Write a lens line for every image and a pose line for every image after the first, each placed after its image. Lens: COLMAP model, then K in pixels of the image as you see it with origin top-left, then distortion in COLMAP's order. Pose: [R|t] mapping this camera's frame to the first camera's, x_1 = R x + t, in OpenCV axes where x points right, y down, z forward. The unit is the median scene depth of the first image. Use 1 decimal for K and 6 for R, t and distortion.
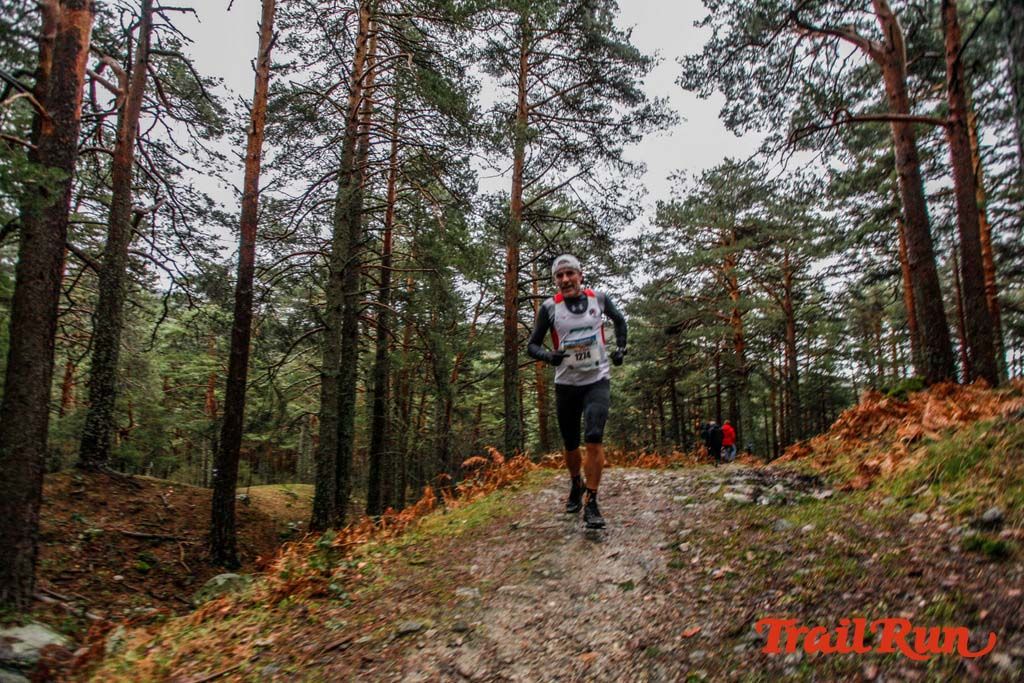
lens RADIAL K [[502.8, 0, 499.8], [0, 502.8, 352.0], [0, 0, 1]] dist [-0.063641, 0.025790]
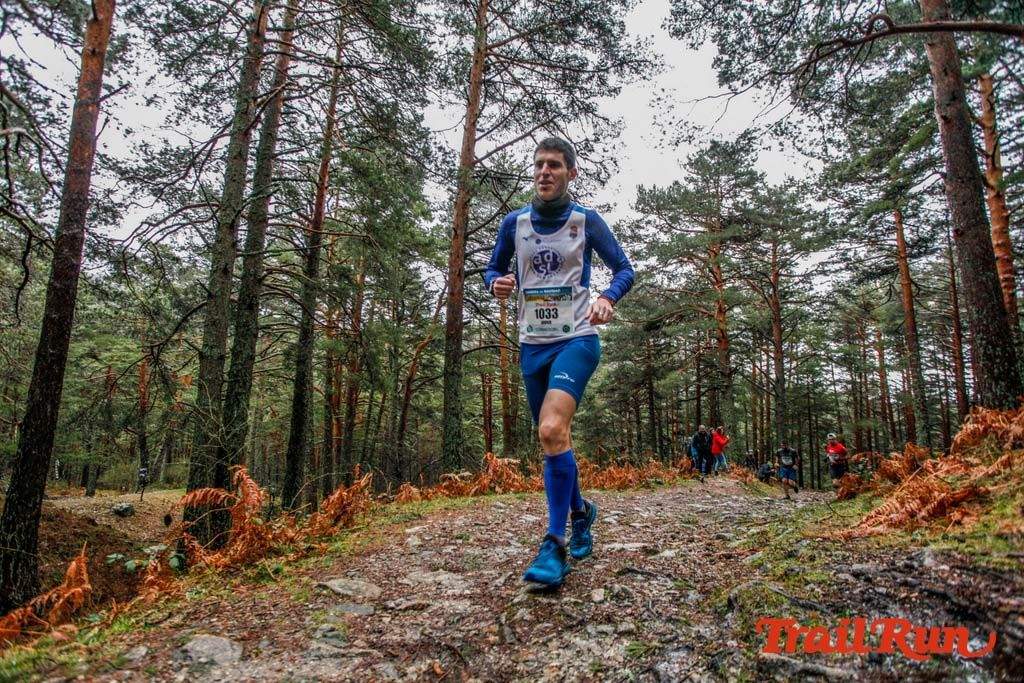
lens RADIAL K [[502.8, 0, 495.2], [0, 502.8, 346.0], [0, 0, 1]] dist [-0.063641, 0.025790]
pose [[0.999189, 0.025336, 0.031291, 0.031427], [-0.024887, 0.999583, -0.014659, 0.013697], [-0.031649, 0.013868, 0.999403, 0.091778]]
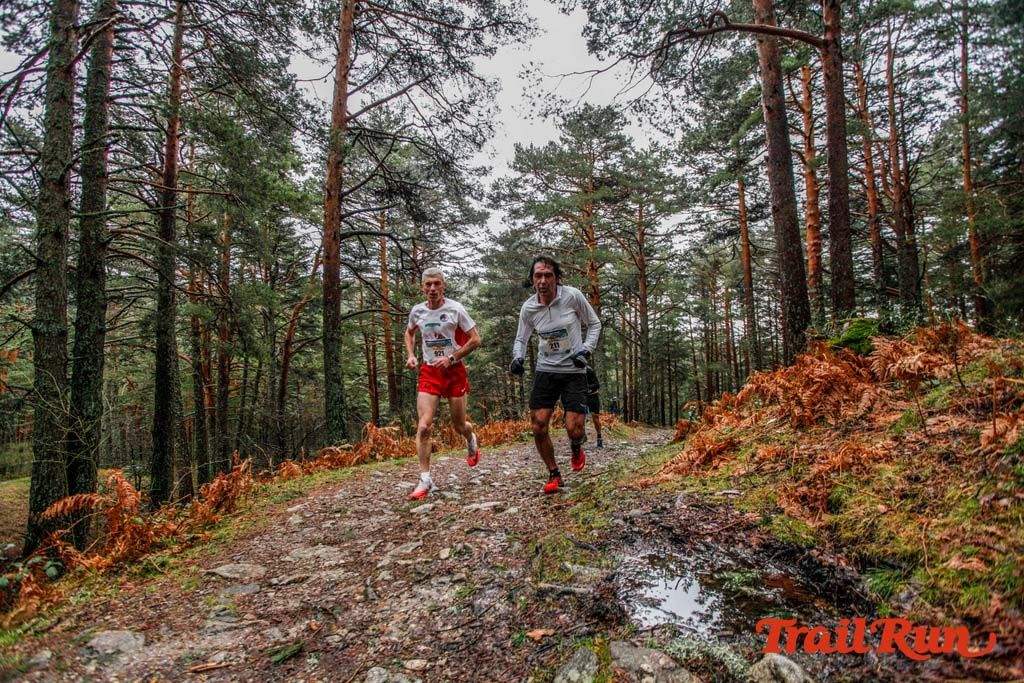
lens RADIAL K [[502.8, 0, 498.1], [0, 502.8, 348.0], [0, 0, 1]] dist [-0.063641, 0.025790]
pose [[0.965318, -0.016954, 0.260527, 0.034101], [-0.003236, 0.997036, 0.076874, 0.006842], [-0.261058, -0.075051, 0.962401, 0.080655]]
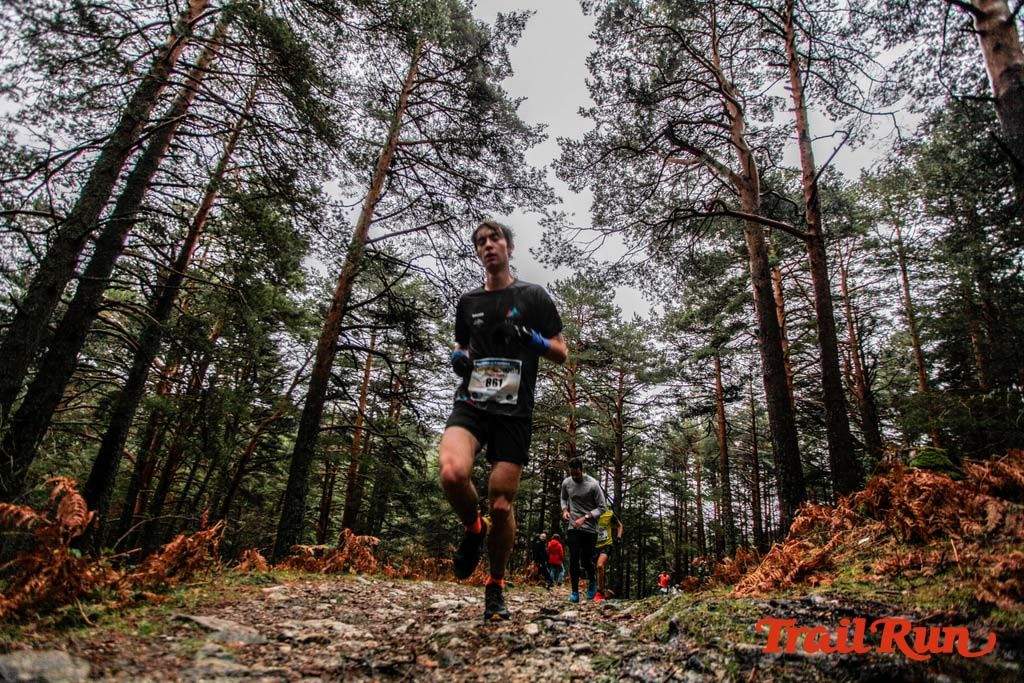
lens RADIAL K [[502.8, 0, 500.6], [0, 502.8, 344.1], [0, 0, 1]] dist [-0.063641, 0.025790]
pose [[0.935127, 0.202558, 0.290702, 0.023609], [-0.134199, 0.961825, -0.238500, 0.023234], [-0.327914, 0.184016, 0.926612, 0.095741]]
